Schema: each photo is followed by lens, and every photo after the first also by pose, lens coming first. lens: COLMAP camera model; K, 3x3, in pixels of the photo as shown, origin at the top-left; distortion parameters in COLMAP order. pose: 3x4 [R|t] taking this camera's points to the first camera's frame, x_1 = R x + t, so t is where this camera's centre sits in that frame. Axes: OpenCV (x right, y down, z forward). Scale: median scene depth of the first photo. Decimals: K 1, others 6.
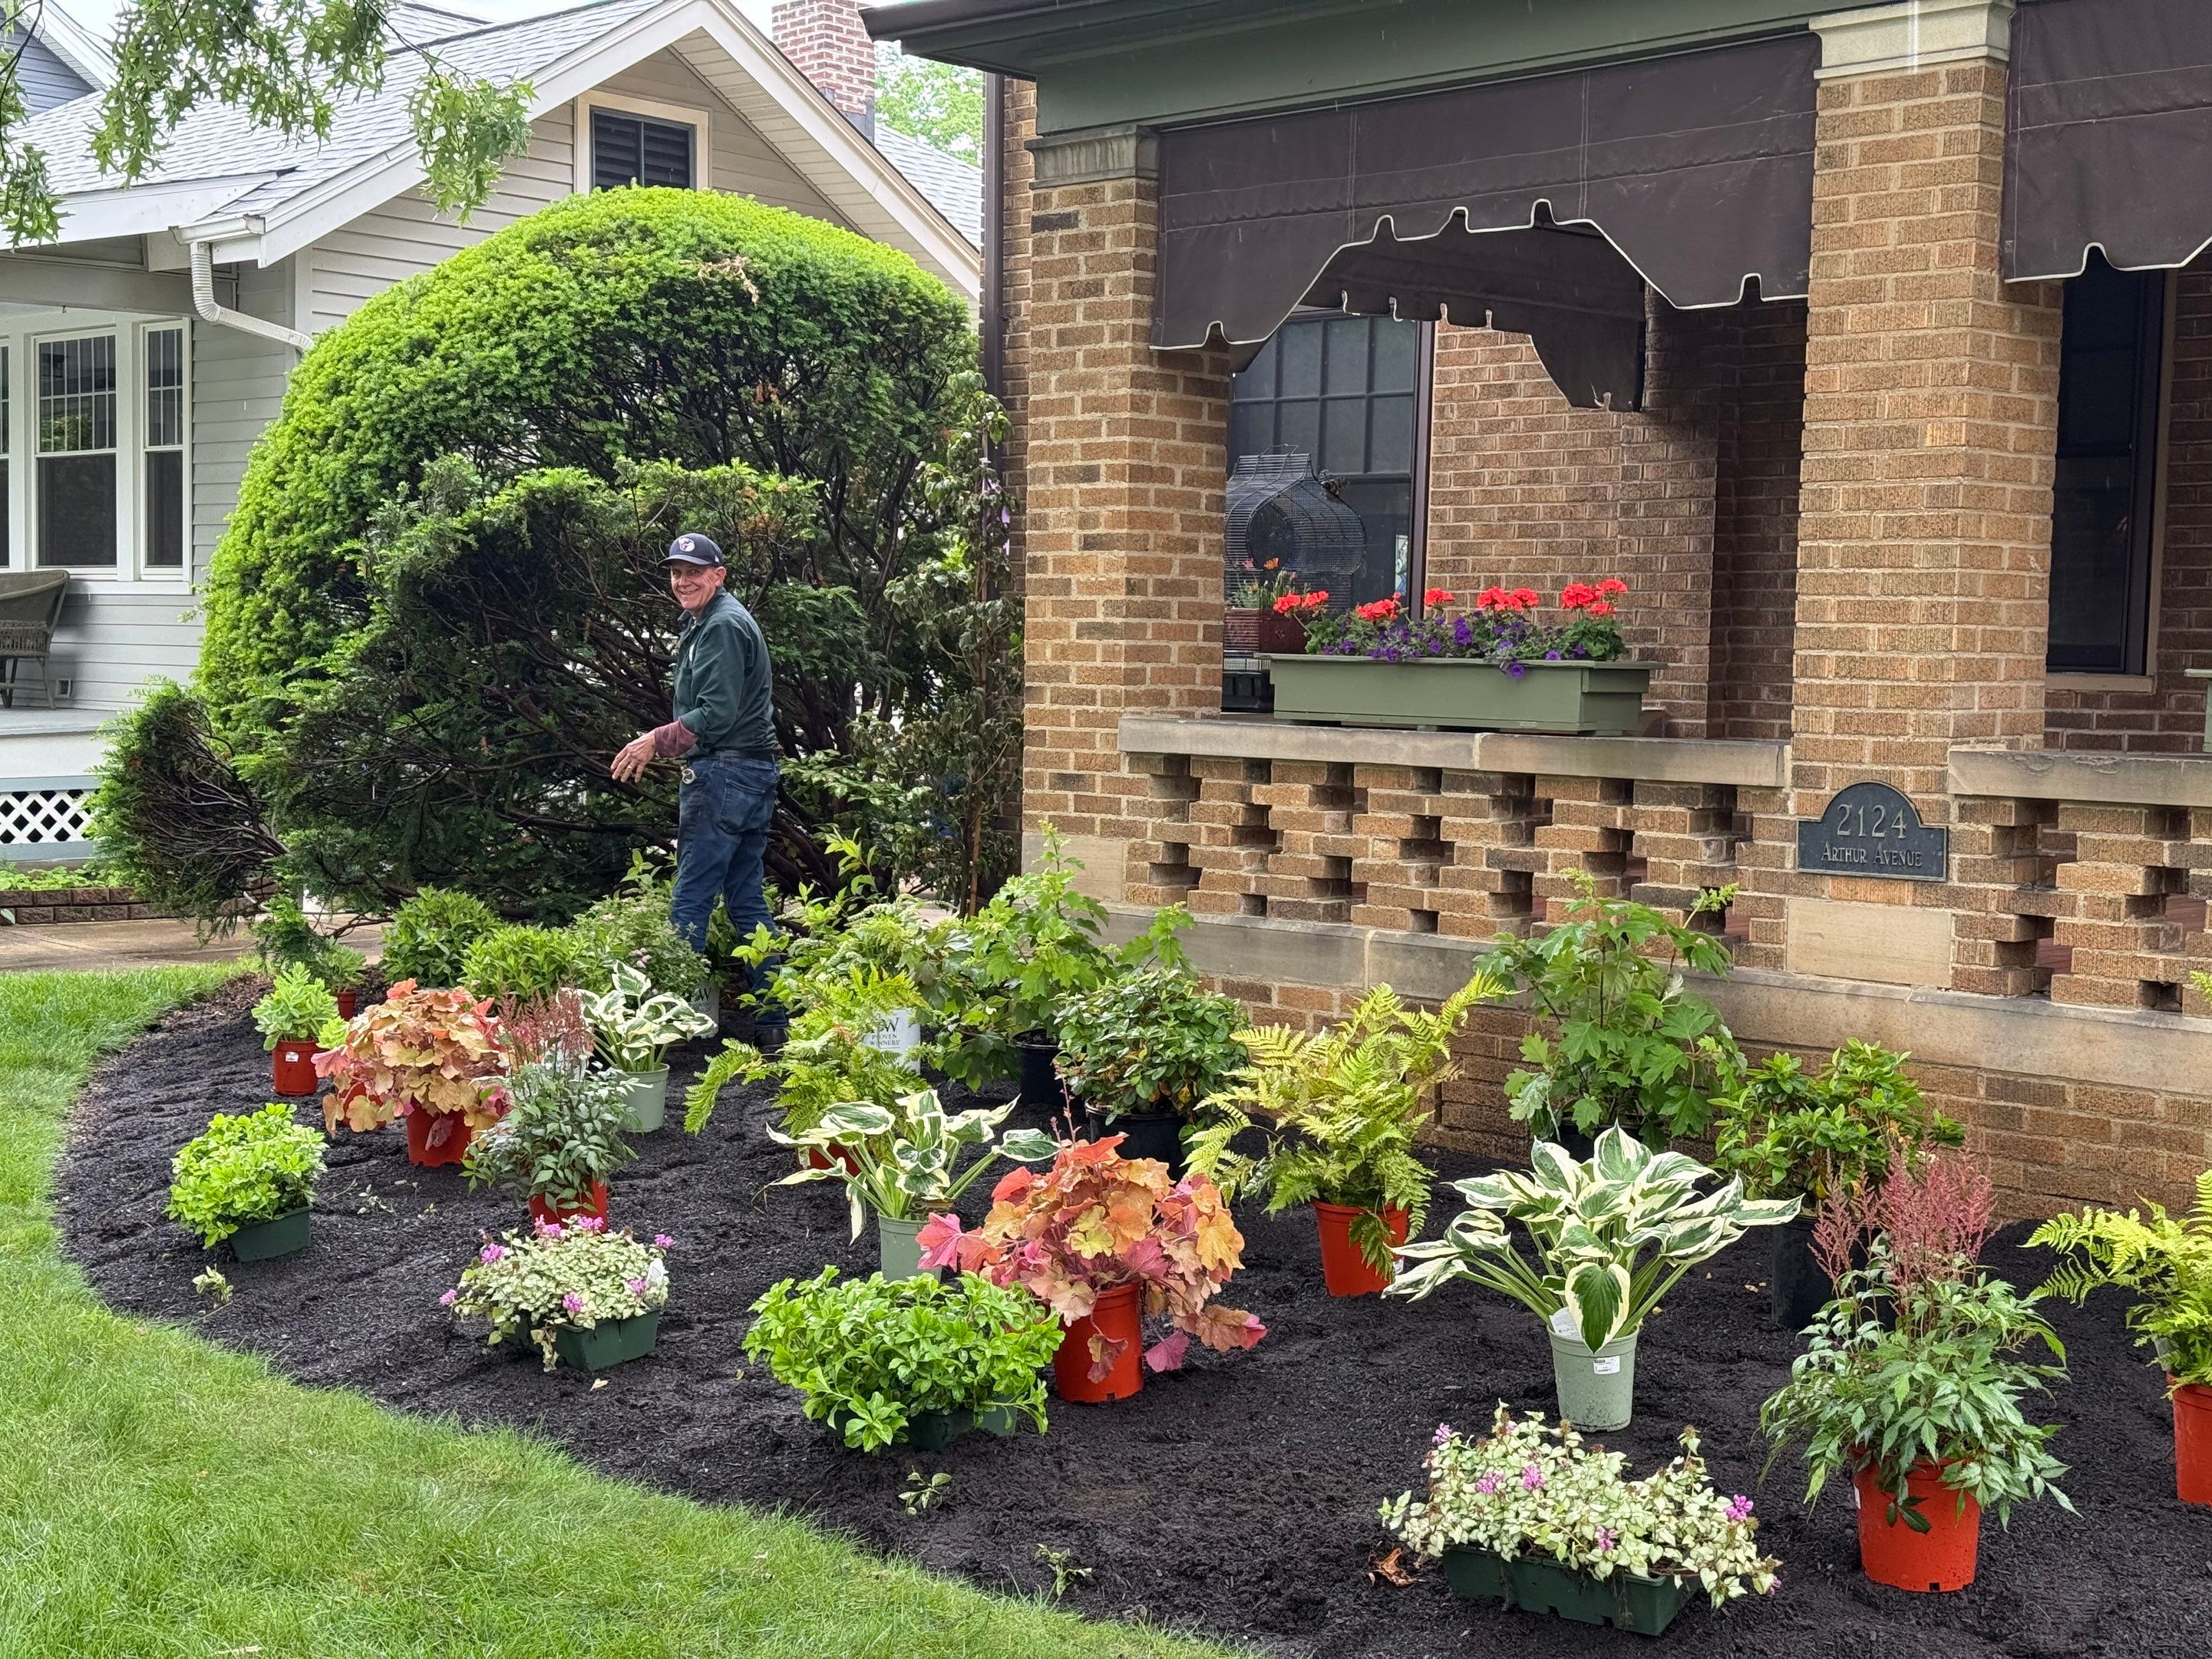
lens RADIAL K [[3035.2, 0, 1116.1], [0, 3035.2, 846.8], [0, 0, 1]] dist [0.136063, 0.000000]
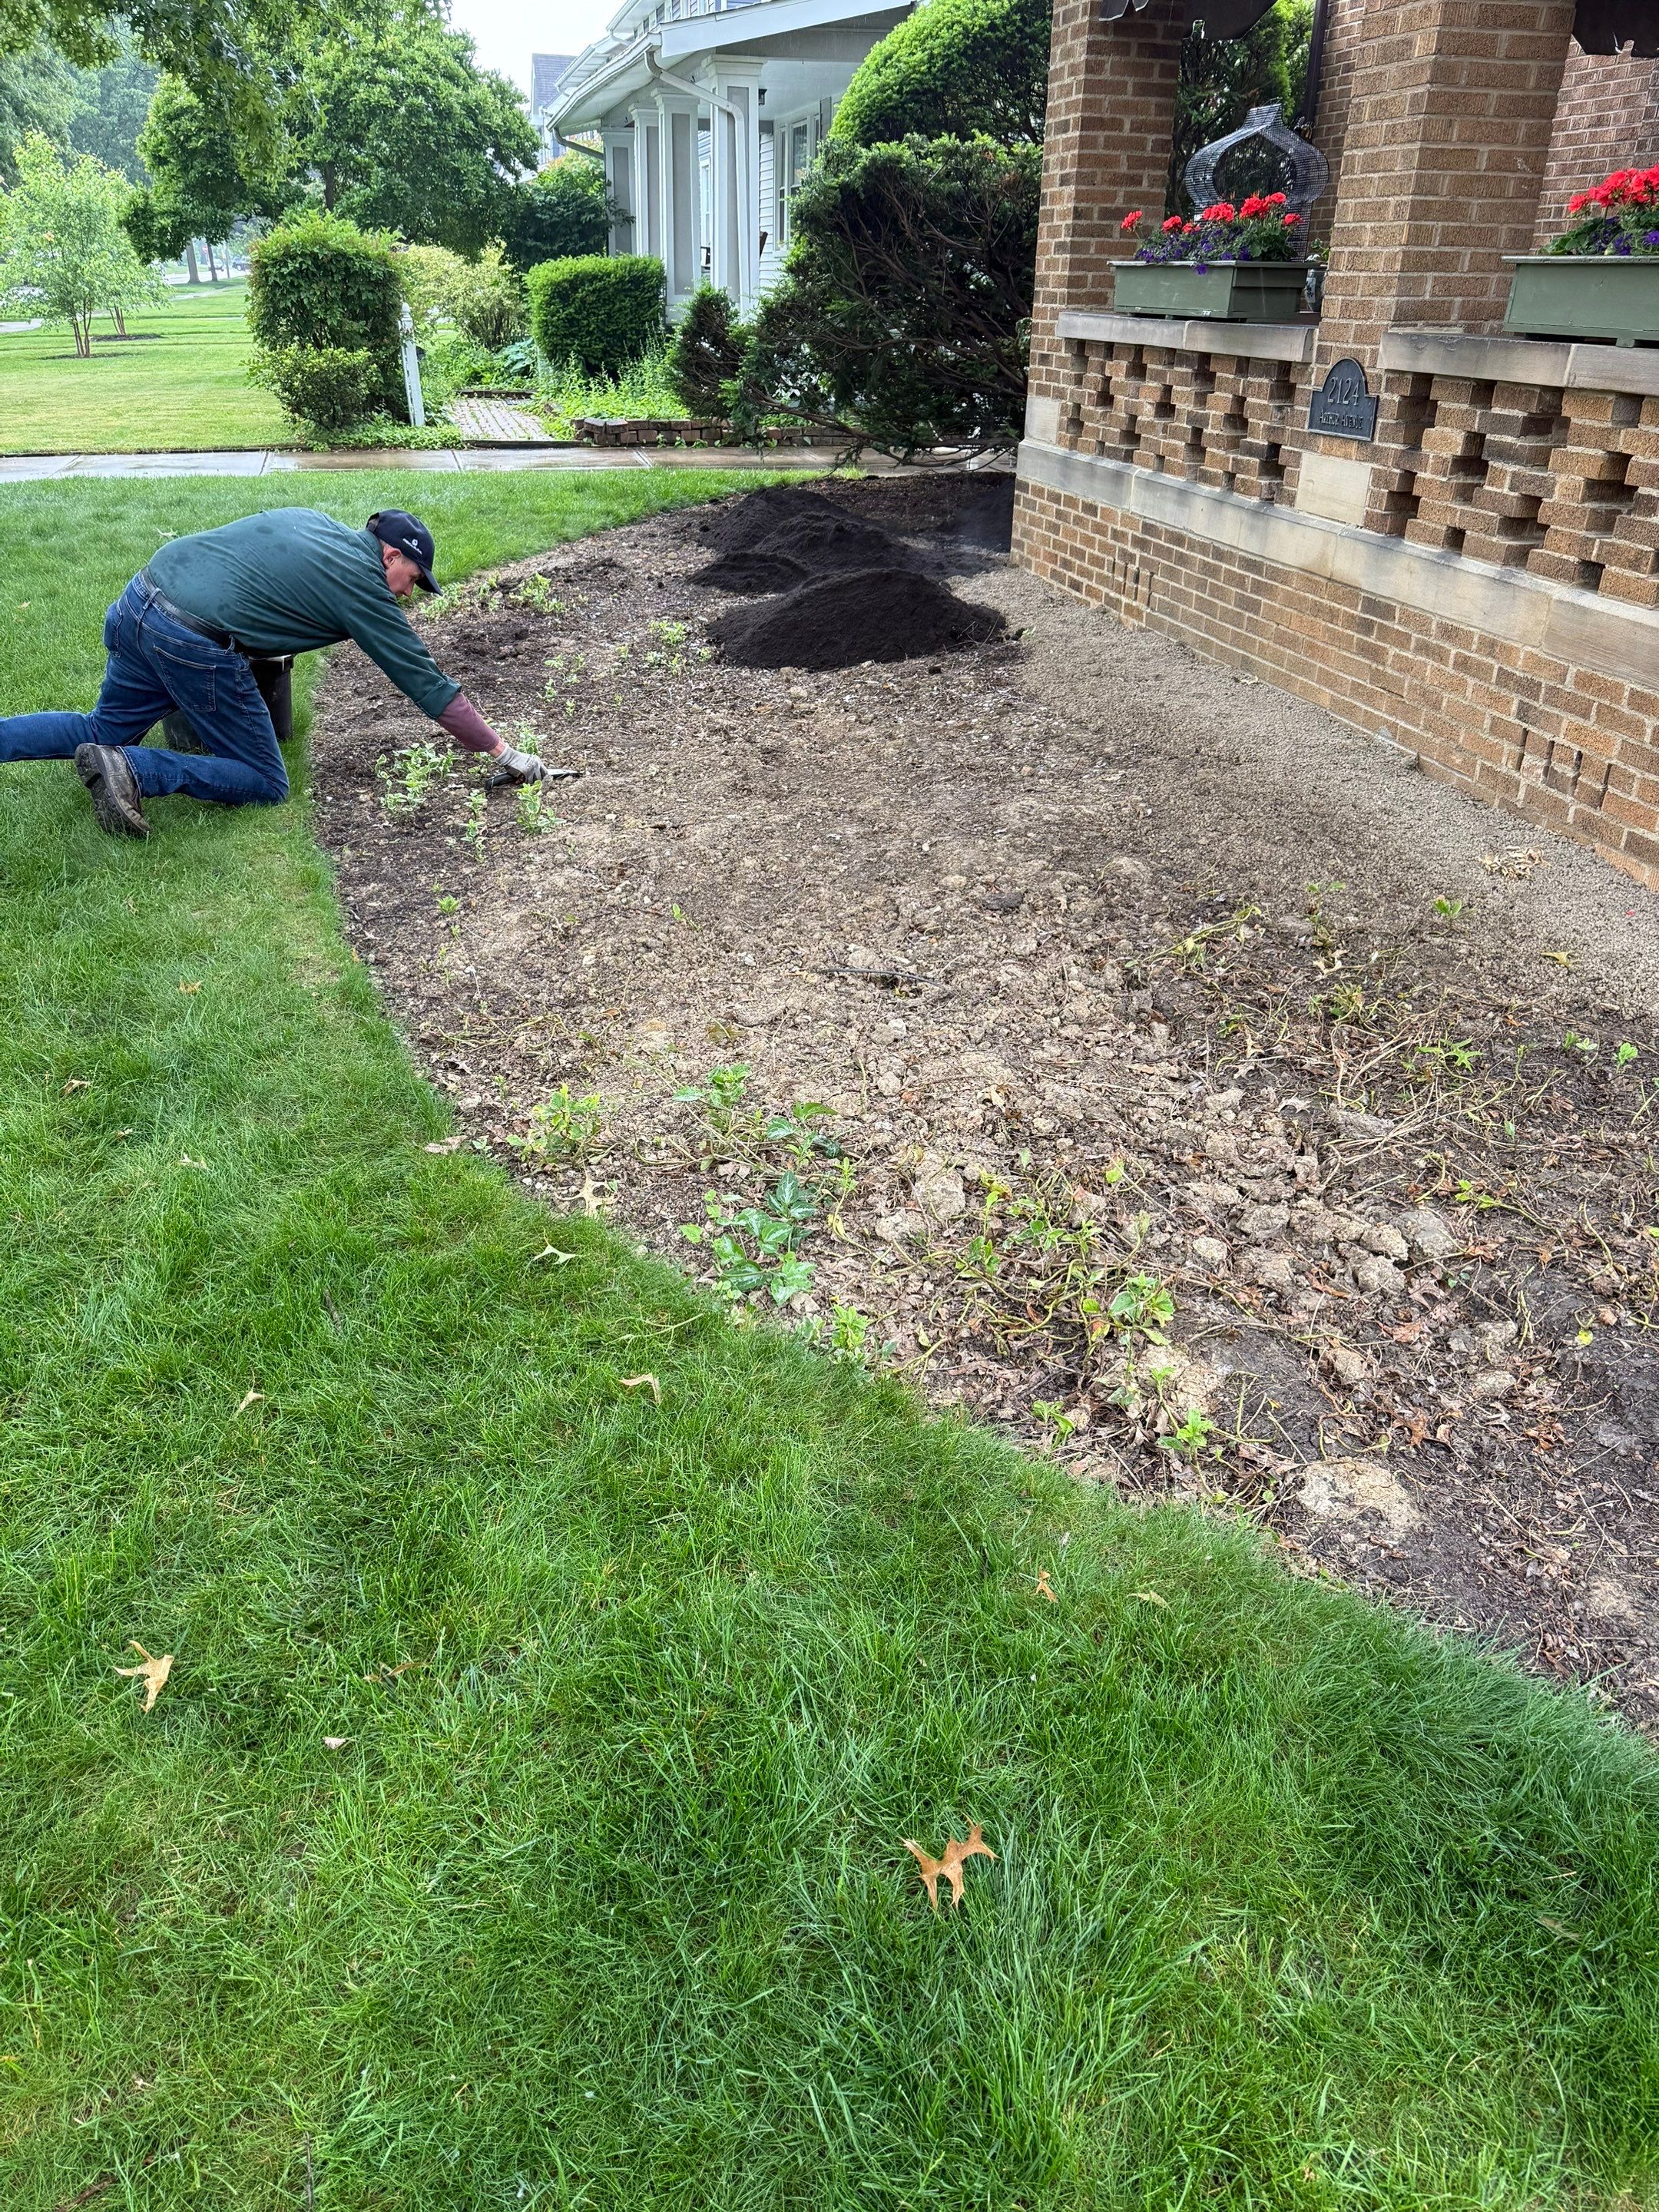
lens RADIAL K [[1545.0, 0, 810.5], [0, 1545.0, 1117.4], [0, 0, 1]] dist [0.010268, -0.013377]
pose [[0.841231, 0.250769, -0.479005, 0.383954], [-0.032832, 0.907994, 0.417694, 0.004291], [0.539678, -0.335651, 0.772066, 0.203147]]
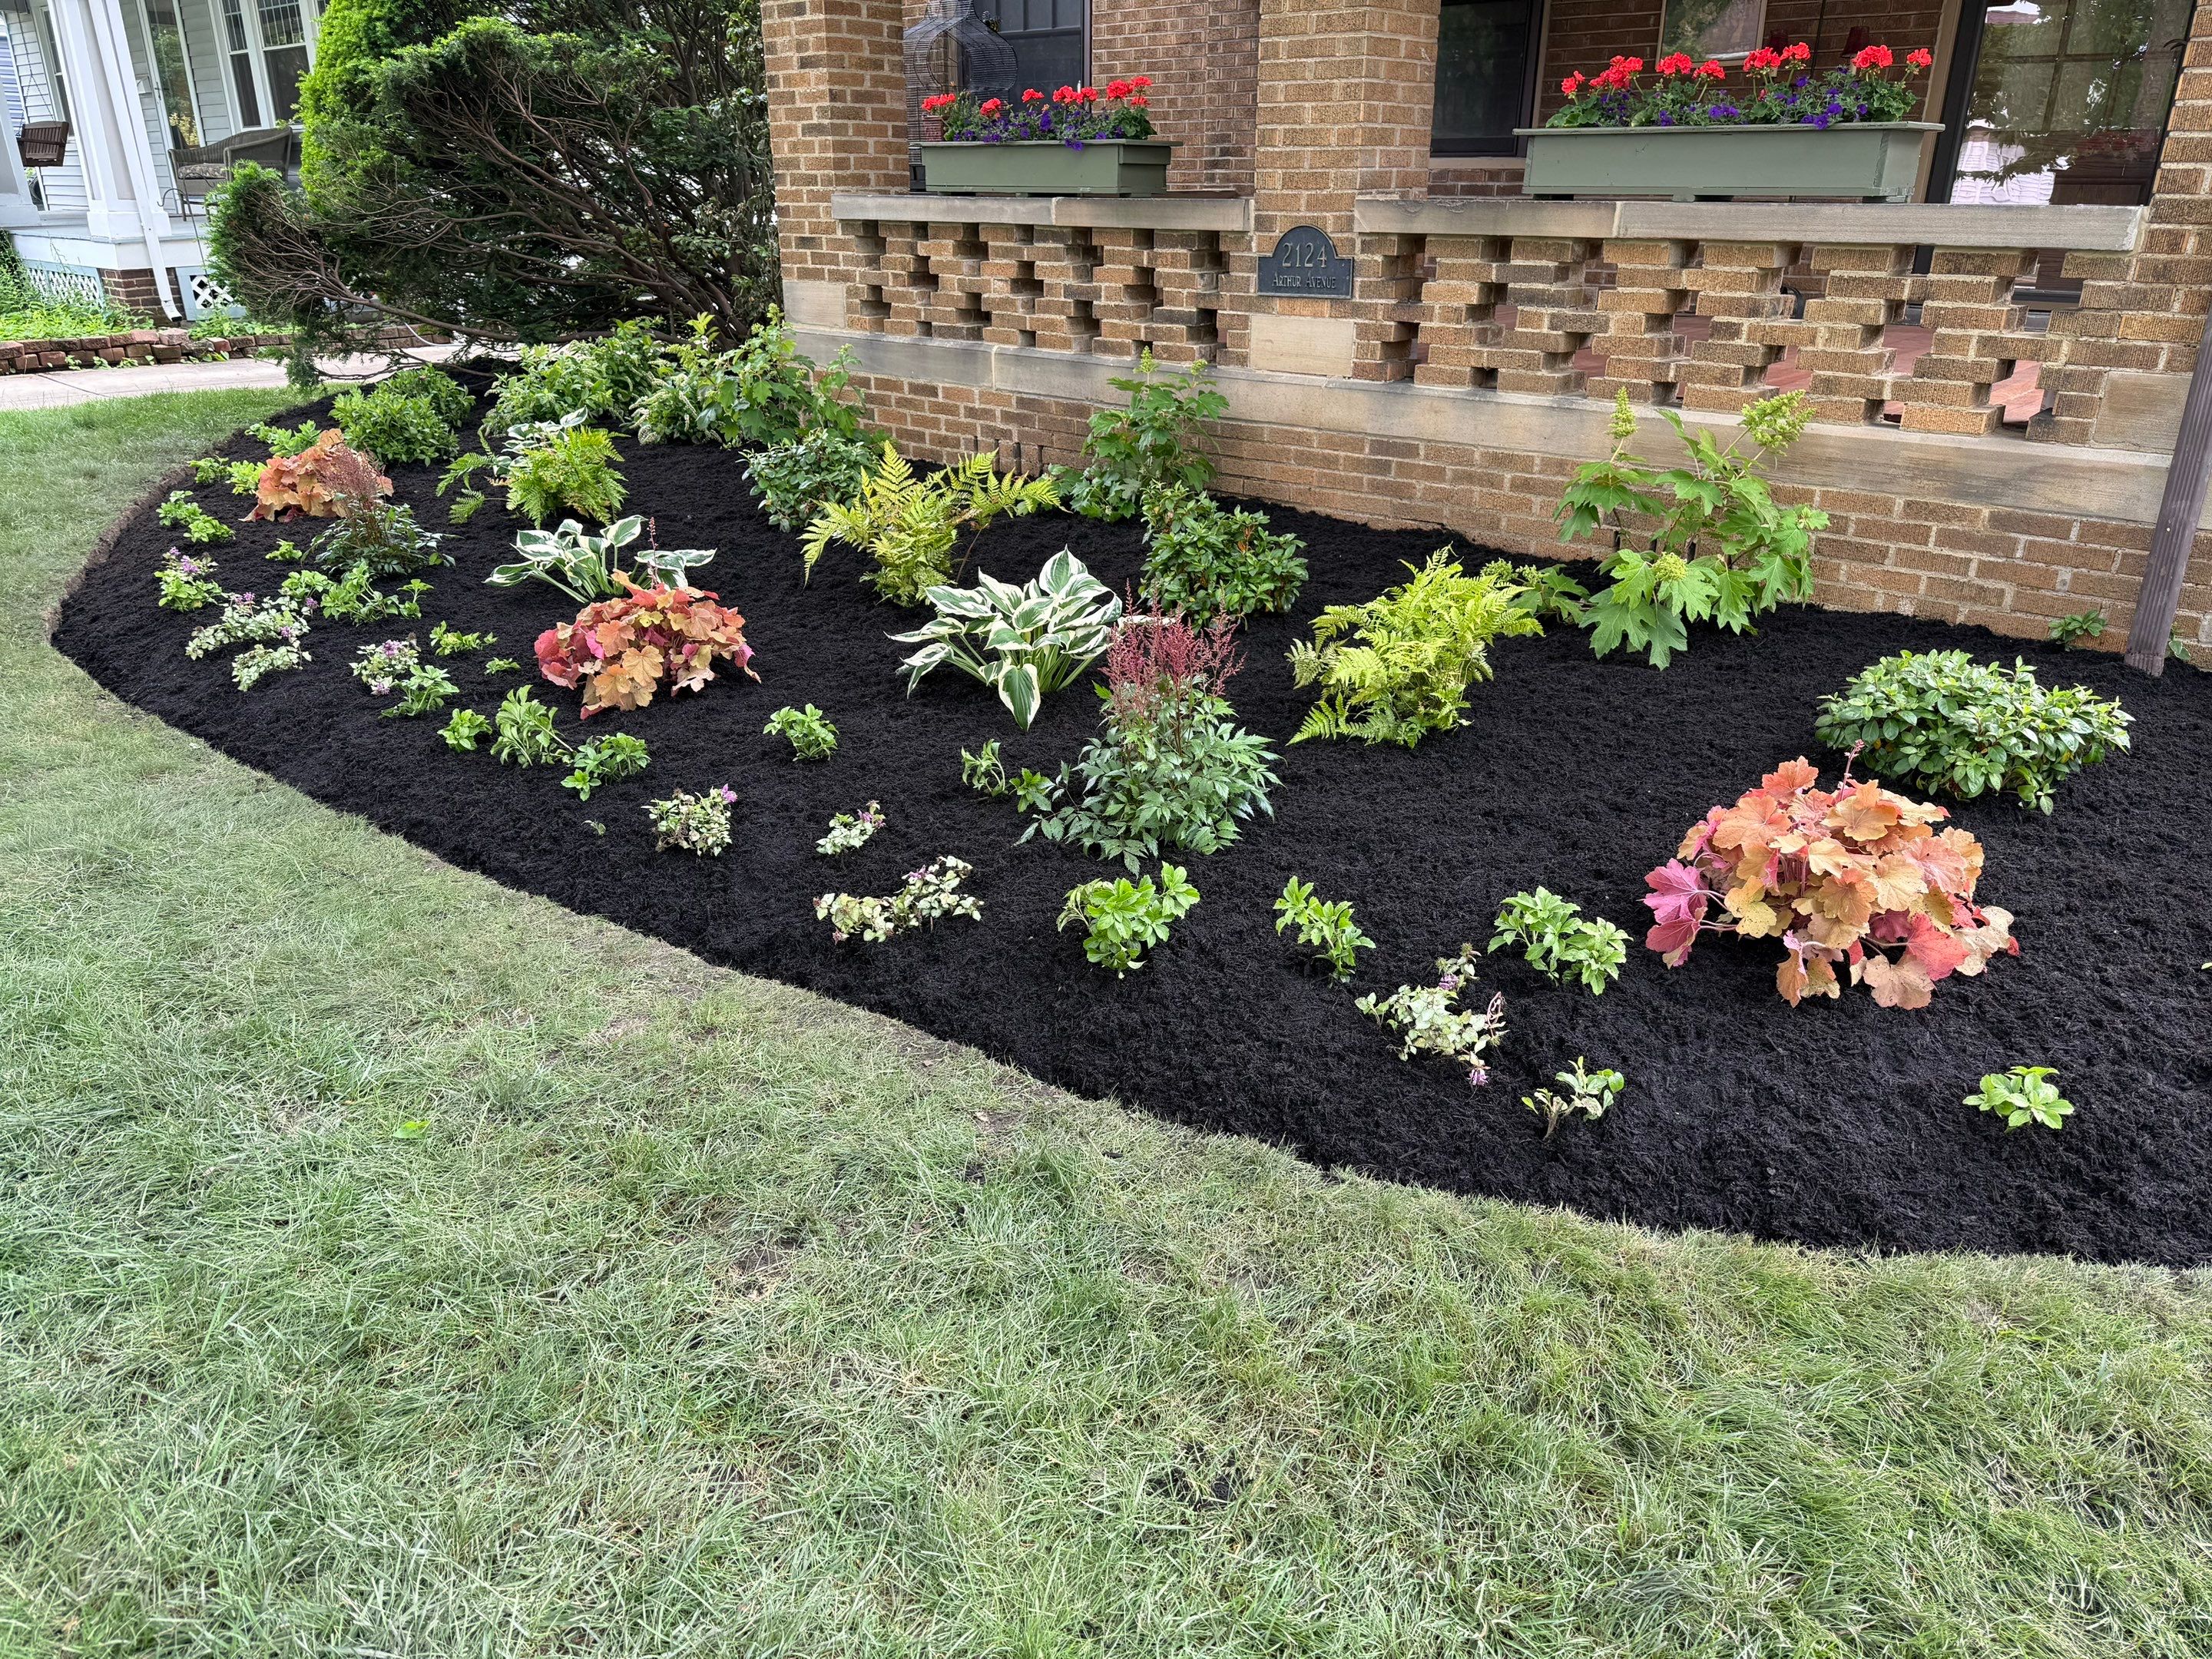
lens RADIAL K [[1535.1, 0, 1107.5], [0, 1535.1, 855.2], [0, 0, 1]] dist [0.044499, -0.051364]
pose [[0.998863, -0.032737, 0.034669, 0.101233], [0.019165, 0.941399, 0.336749, 0.009130], [-0.043661, -0.335701, 0.940956, 0.191905]]
